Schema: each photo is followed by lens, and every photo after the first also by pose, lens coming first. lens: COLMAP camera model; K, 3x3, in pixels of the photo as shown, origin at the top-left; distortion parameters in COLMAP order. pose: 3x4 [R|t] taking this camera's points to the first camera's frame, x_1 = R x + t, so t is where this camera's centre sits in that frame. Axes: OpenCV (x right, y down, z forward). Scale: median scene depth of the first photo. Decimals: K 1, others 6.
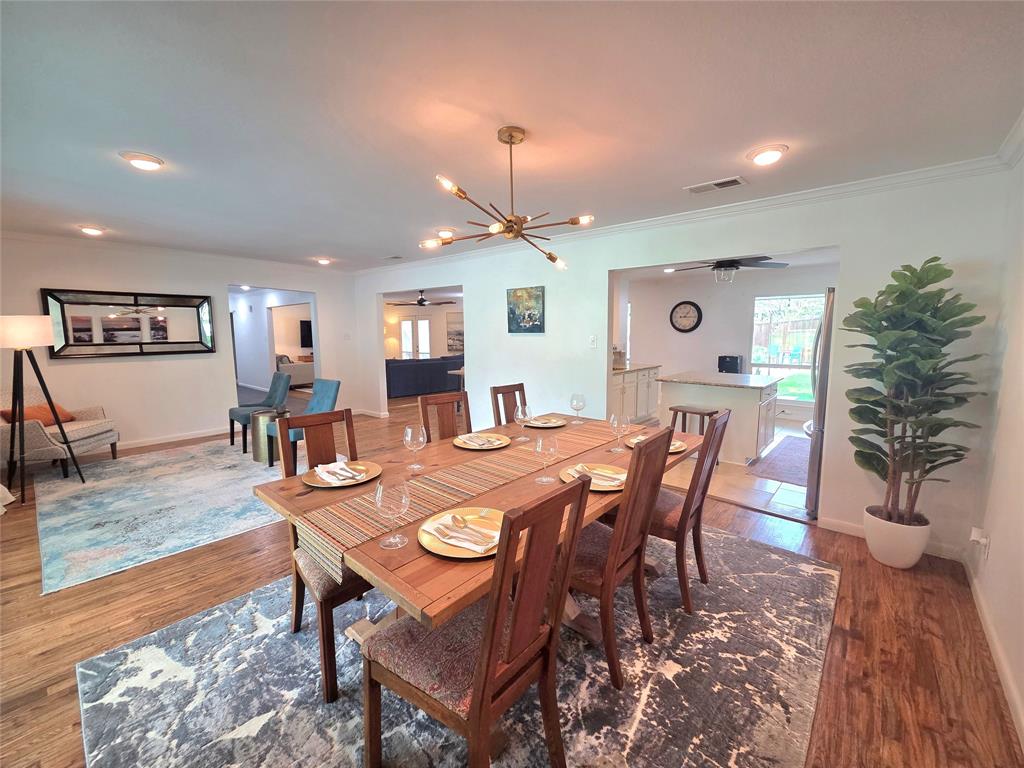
lens RADIAL K [[416.6, 0, 508.2], [0, 416.6, 380.9], [0, 0, 1]] dist [0.000989, -0.000206]
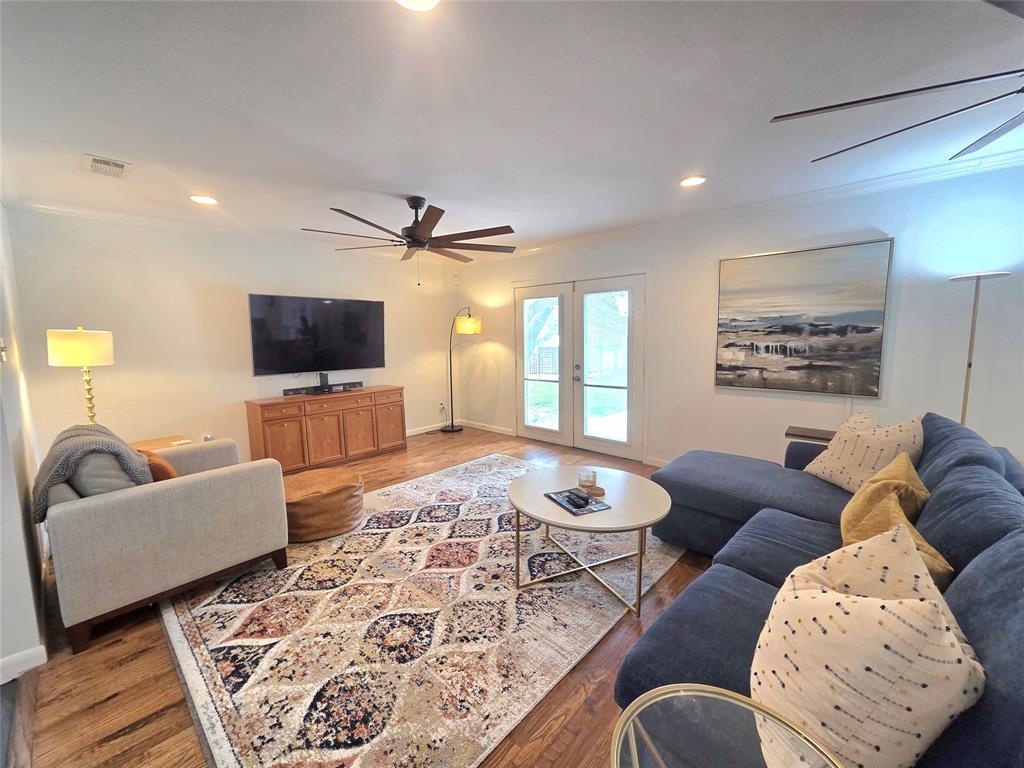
lens RADIAL K [[419.7, 0, 510.0], [0, 419.7, 380.7], [0, 0, 1]] dist [0.002113, 0.000002]
pose [[0.999660, -0.008063, -0.024780, -0.294896], [0.008000, 0.999965, -0.002633, -0.076993], [0.024800, 0.002434, 0.999689, 0.699419]]
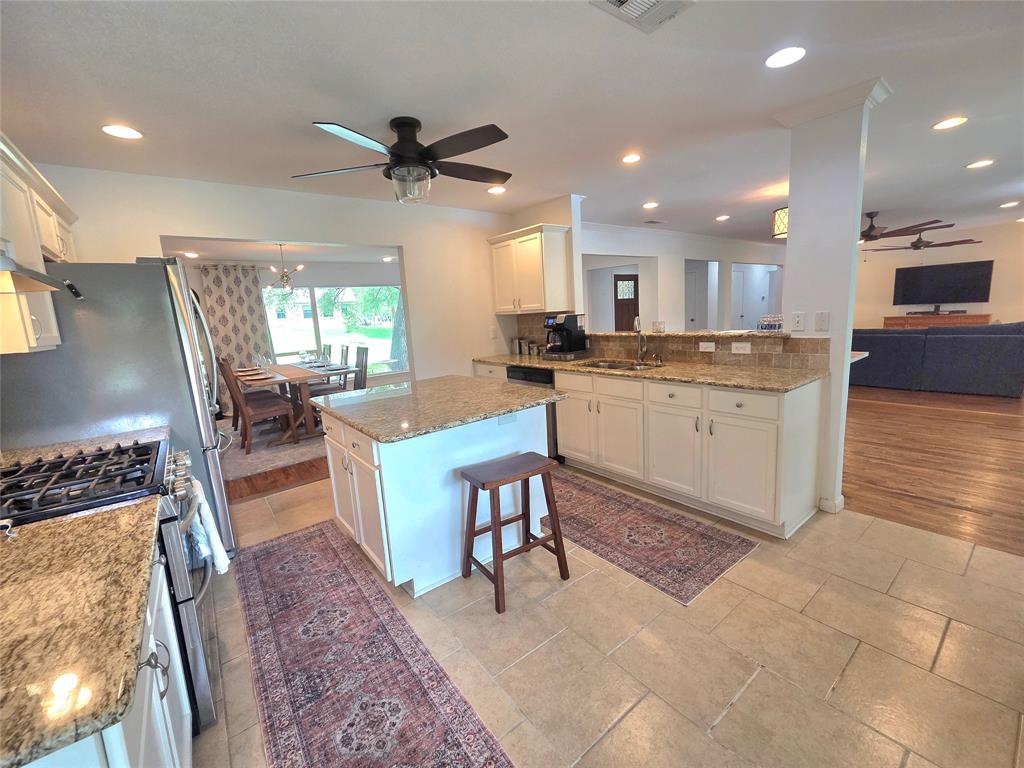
lens RADIAL K [[416.6, 0, 508.2], [0, 416.6, 380.9], [0, 0, 1]] dist [0.000989, -0.000206]
pose [[-0.177850, 0.172807, -0.968766, 0.395019], [-0.053088, 0.981342, 0.184796, -0.050261], [0.982625, 0.084296, -0.165357, 0.475090]]
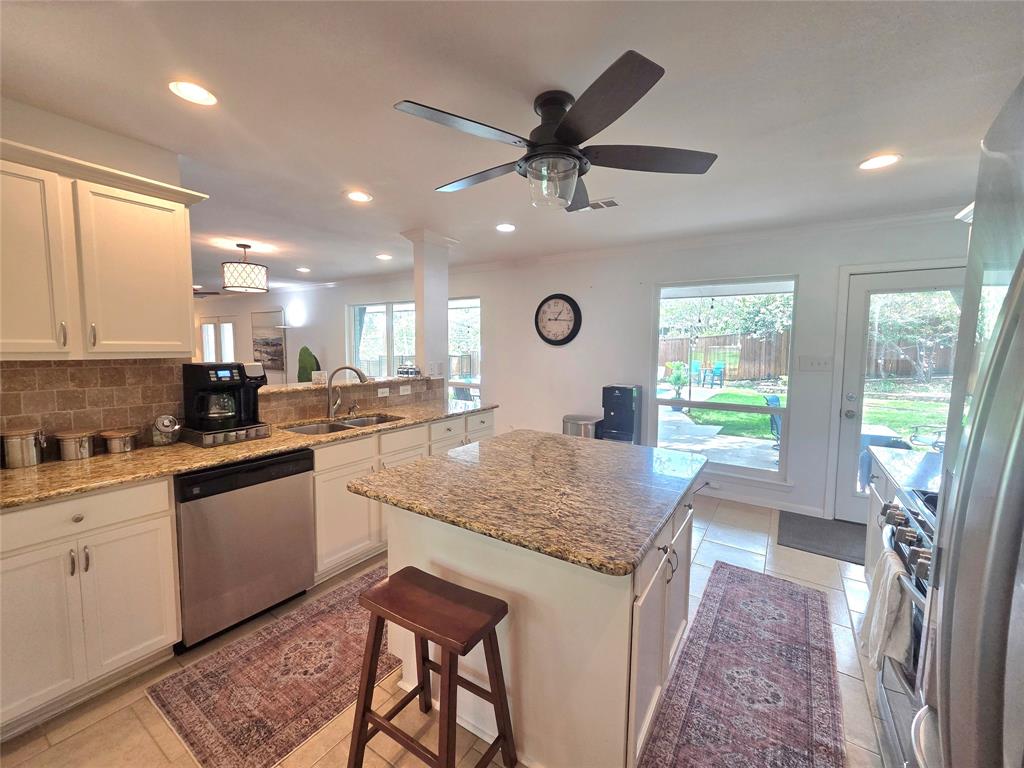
lens RADIAL K [[419.7, 0, 510.0], [0, 419.7, 380.7], [0, 0, 1]] dist [0.002113, 0.000002]
pose [[0.989034, 0.000510, 0.147685, 0.171561], [0.003887, 0.999558, -0.029482, -0.029748], [-0.147635, 0.029733, 0.988595, 0.260057]]
